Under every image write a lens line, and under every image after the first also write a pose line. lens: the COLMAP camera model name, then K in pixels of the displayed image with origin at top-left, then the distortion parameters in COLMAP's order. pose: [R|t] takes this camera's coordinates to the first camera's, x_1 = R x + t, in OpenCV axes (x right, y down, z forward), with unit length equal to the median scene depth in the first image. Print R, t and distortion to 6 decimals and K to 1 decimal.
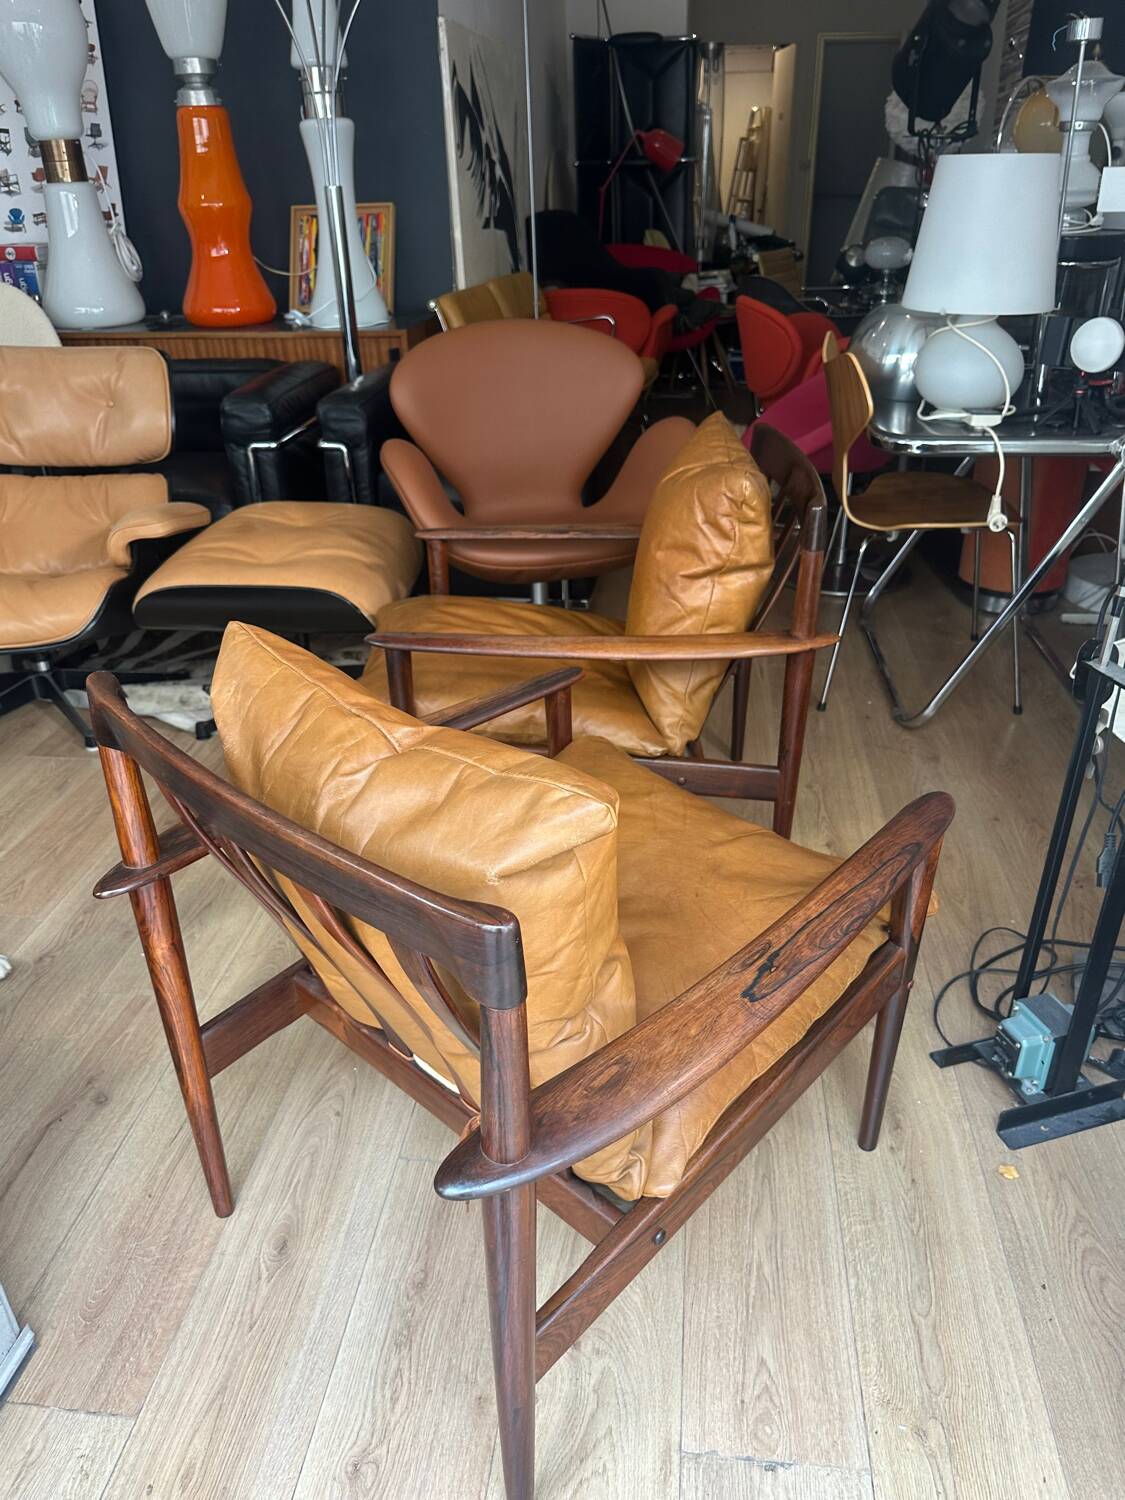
lens RADIAL K [[1098.0, 0, 559.5], [0, 1098.0, 752.0], [0, 0, 1]] dist [0.002261, -0.011652]
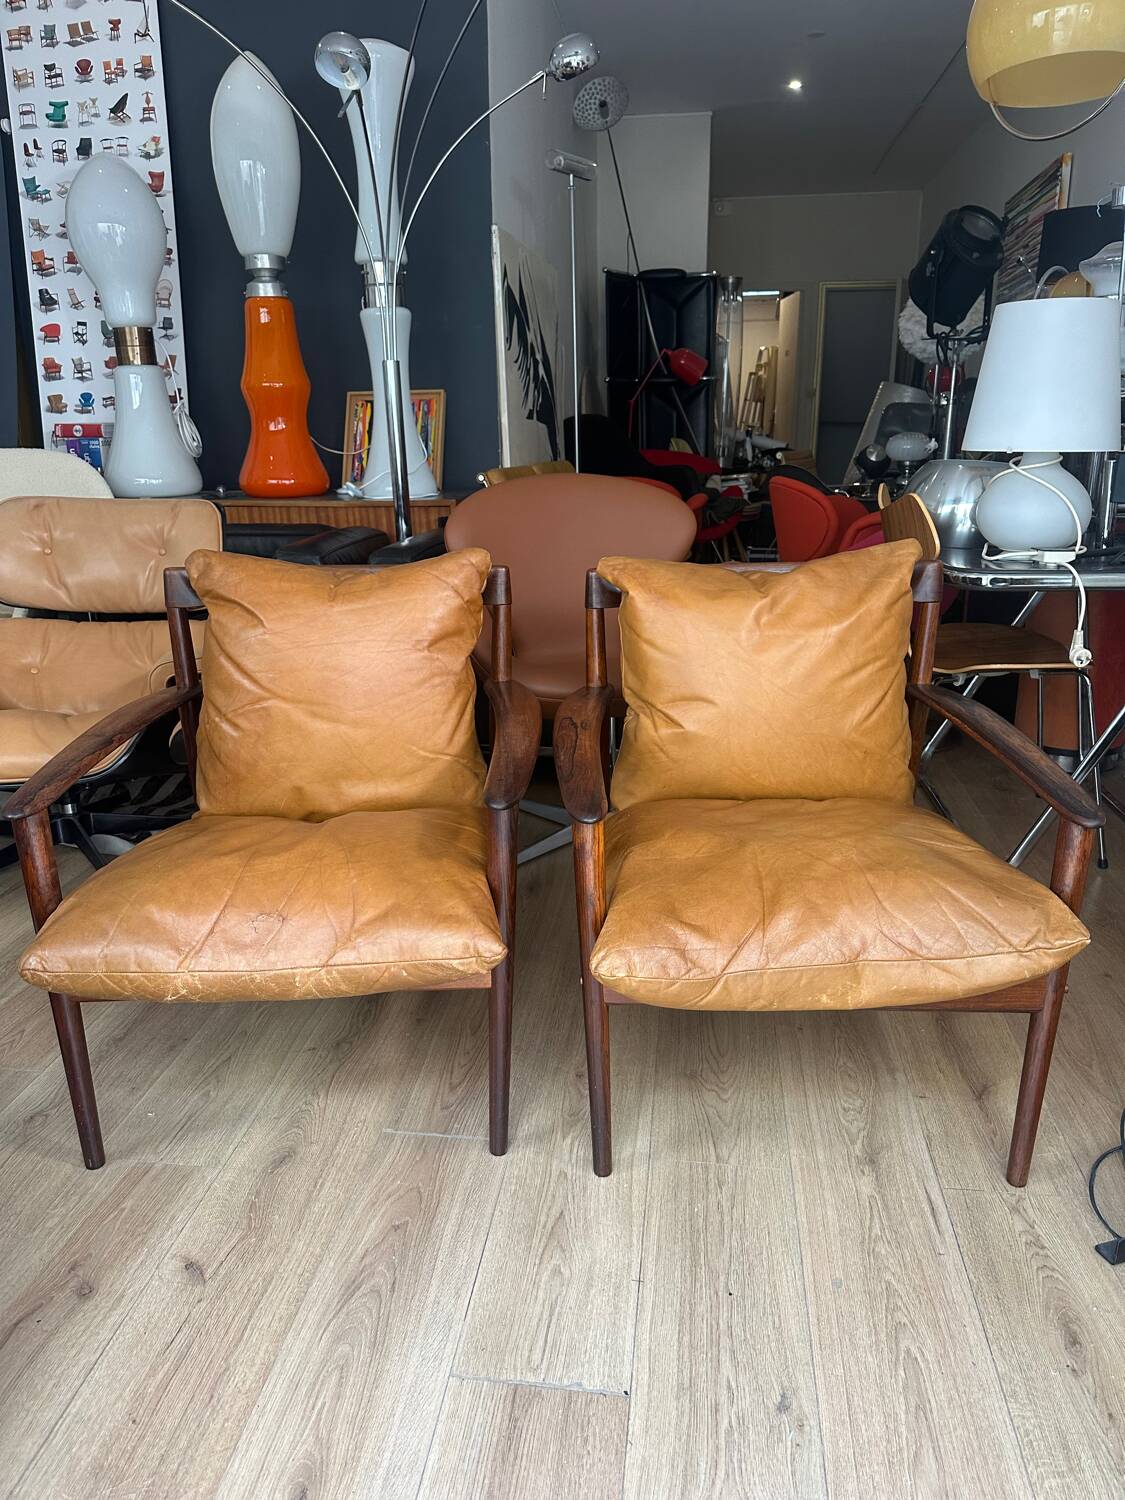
lens RADIAL K [[1050.1, 0, 560.3], [0, 1050.1, 756.4], [0, 0, 1]] dist [0.019316, -0.026894]
pose [[0.999886, 0.009416, -0.011764, -0.059693], [-0.011355, 0.984044, -0.177561, 0.061994], [0.009905, 0.177674, 0.984039, 0.165753]]
